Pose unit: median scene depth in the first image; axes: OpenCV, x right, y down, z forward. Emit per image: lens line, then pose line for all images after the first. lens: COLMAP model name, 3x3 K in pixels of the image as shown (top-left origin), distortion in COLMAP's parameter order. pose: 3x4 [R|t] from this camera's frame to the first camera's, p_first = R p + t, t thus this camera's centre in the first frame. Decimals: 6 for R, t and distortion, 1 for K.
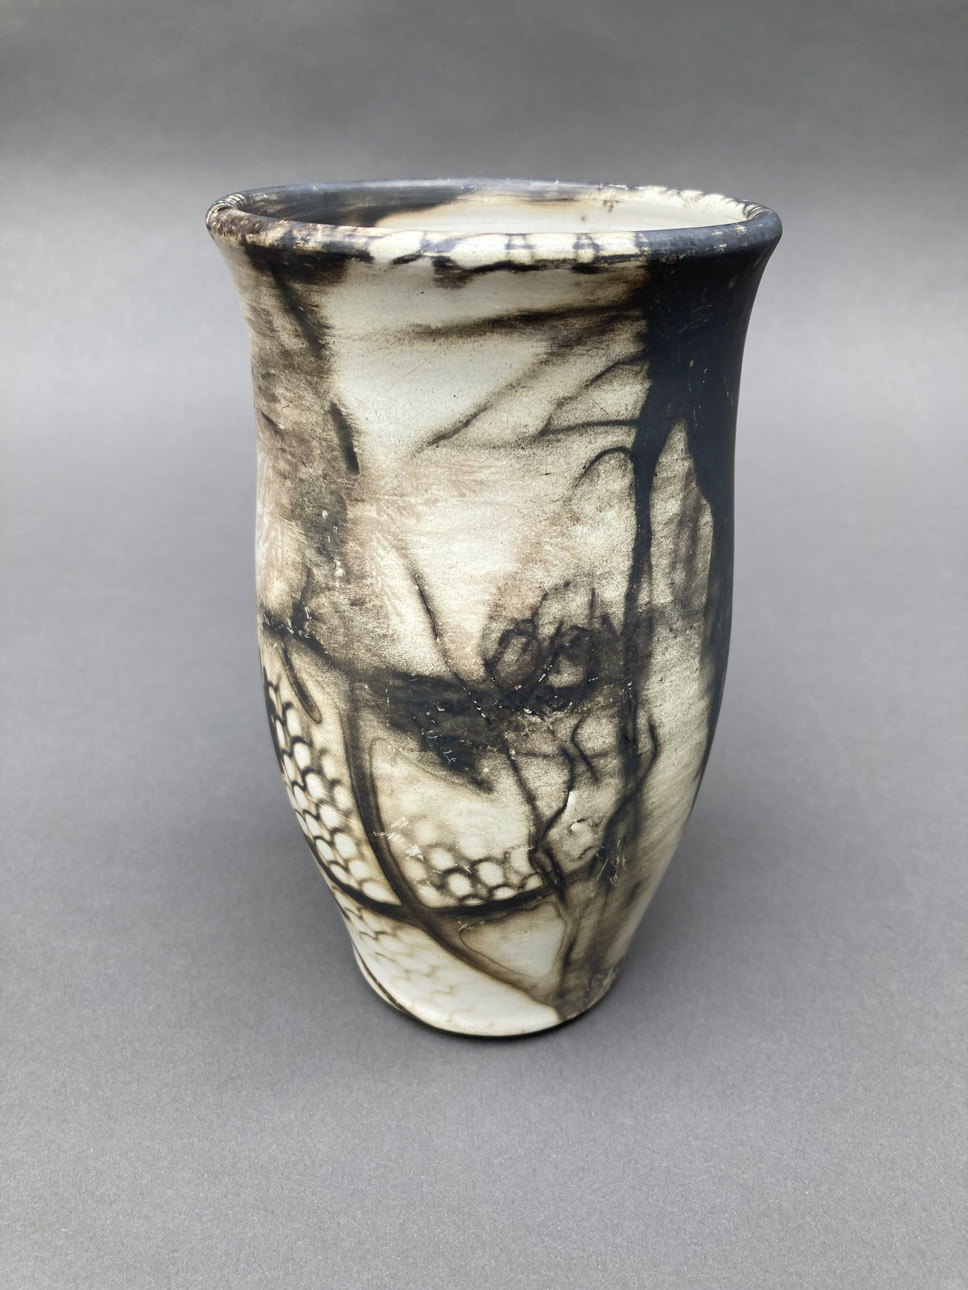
lens RADIAL K [[1055.6, 0, 481.8], [0, 1055.6, 646.3], [0, 0, 1]] dist [-0.004963, 0.005206]
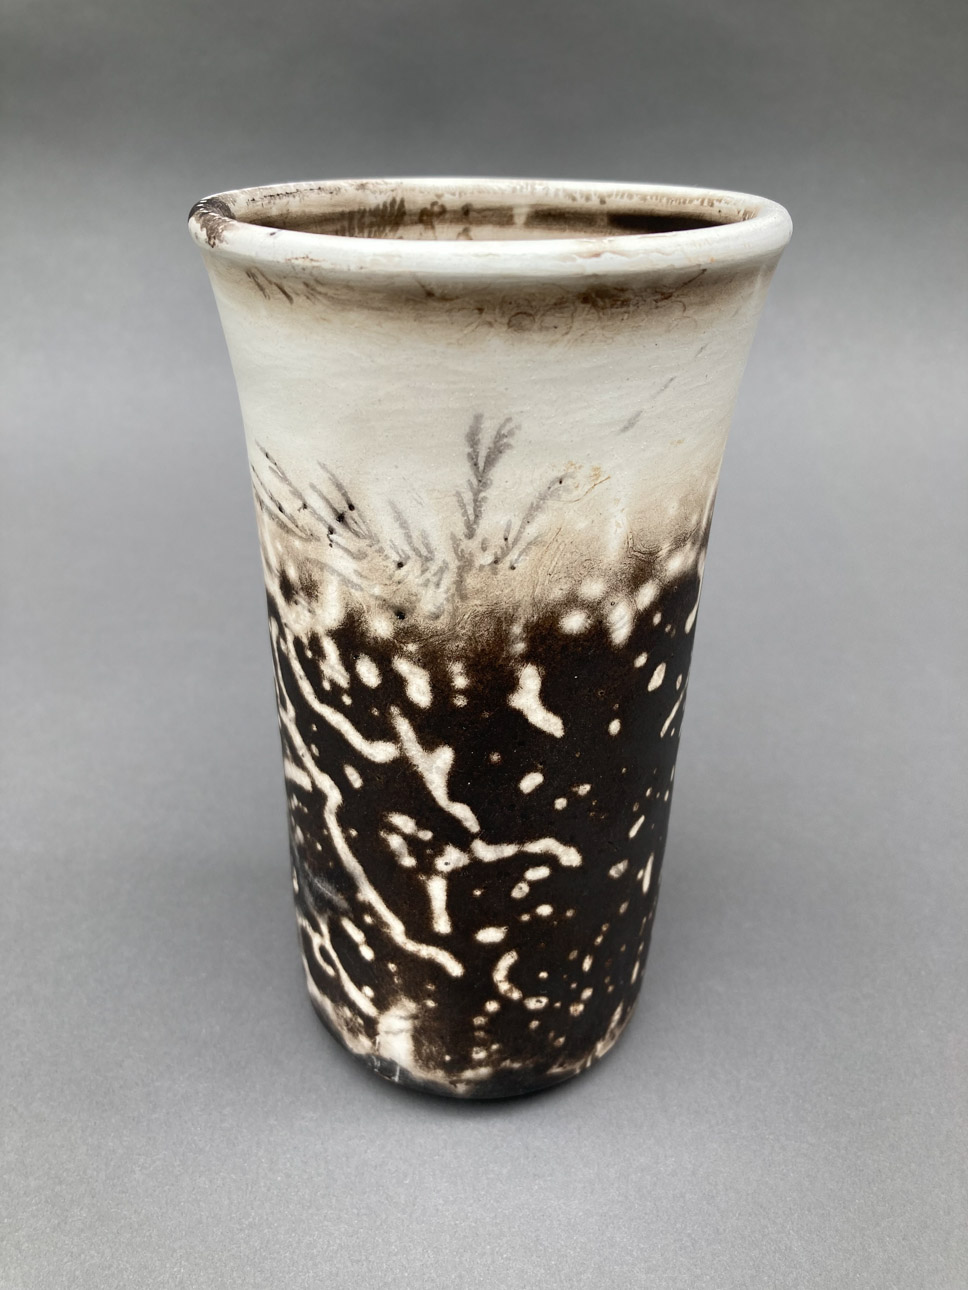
lens RADIAL K [[1055.6, 0, 486.3], [0, 1055.6, 643.6], [0, 0, 1]] dist [-0.004963, 0.005206]
pose [[0.999391, 0.001290, -0.034857, -0.118274], [-0.001374, 0.999996, -0.002391, -0.073219], [0.034854, 0.002438, 0.999389, 0.169402]]
